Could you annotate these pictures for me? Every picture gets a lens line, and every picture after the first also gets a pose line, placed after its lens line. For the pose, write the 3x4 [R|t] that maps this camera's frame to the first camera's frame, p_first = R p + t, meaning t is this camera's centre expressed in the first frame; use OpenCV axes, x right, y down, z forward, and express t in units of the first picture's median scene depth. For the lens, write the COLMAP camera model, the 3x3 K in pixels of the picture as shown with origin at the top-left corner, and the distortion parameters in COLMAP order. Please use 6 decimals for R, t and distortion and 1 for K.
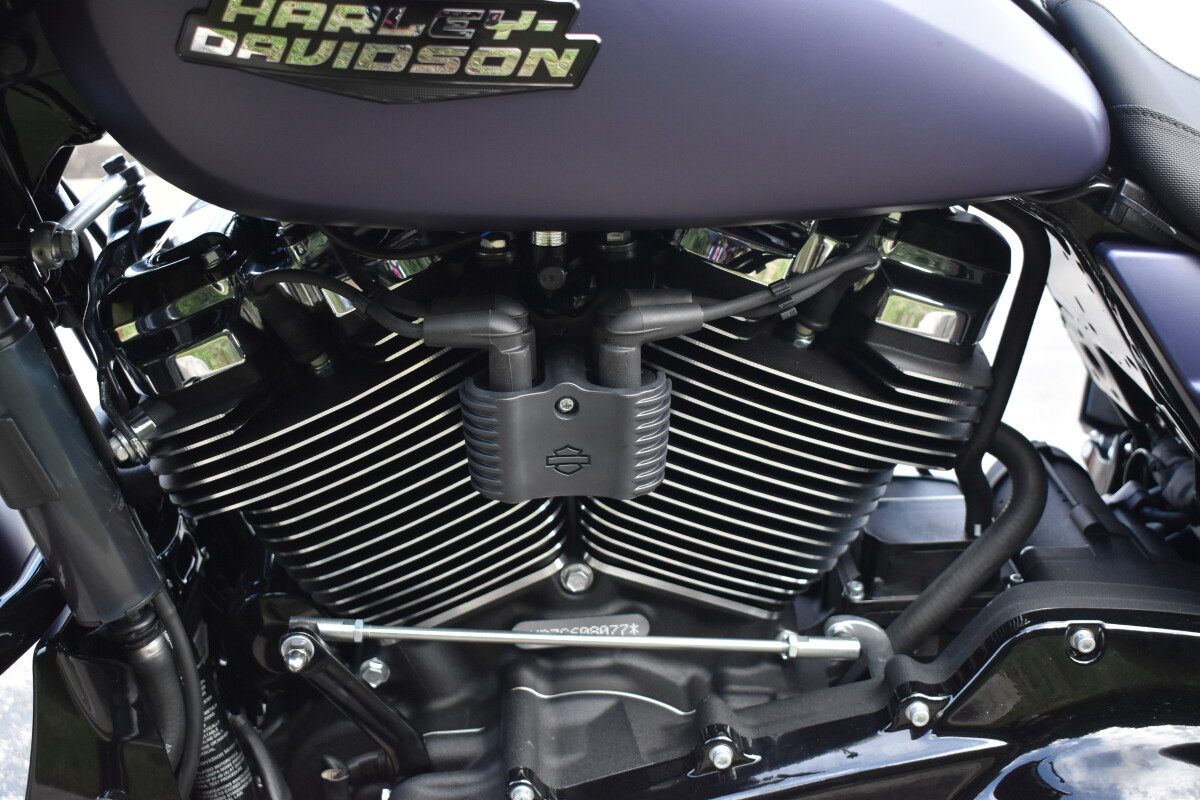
lens RADIAL K [[1558.5, 0, 600.1], [0, 1558.5, 399.7], [0, 0, 1]] dist [-0.047539, 0.000000]
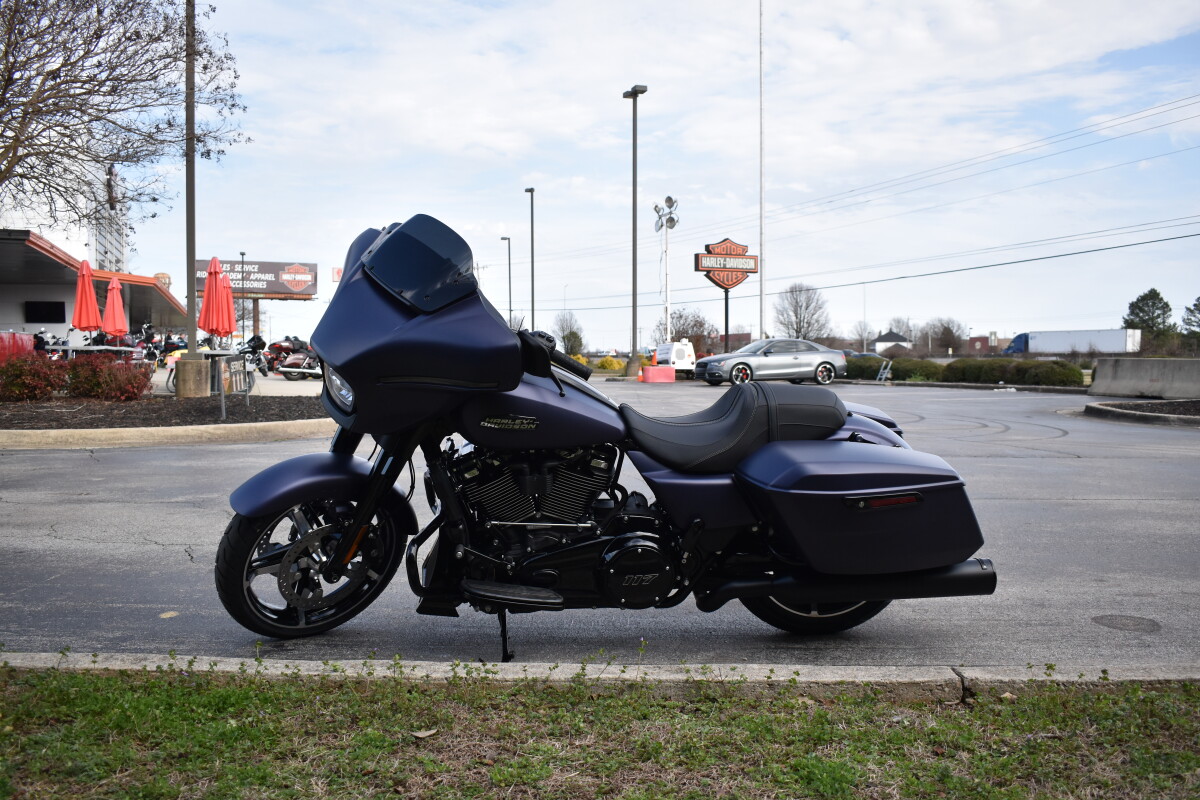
lens RADIAL K [[1083.0, 0, 602.2], [0, 1083.0, 395.7], [0, 0, 1]] dist [-0.085169, 0.007219]
pose [[0.999262, -0.019647, 0.033001, 0.095745], [0.024465, 0.987988, -0.152584, 0.304771], [-0.029607, 0.153279, 0.987739, -2.931943]]
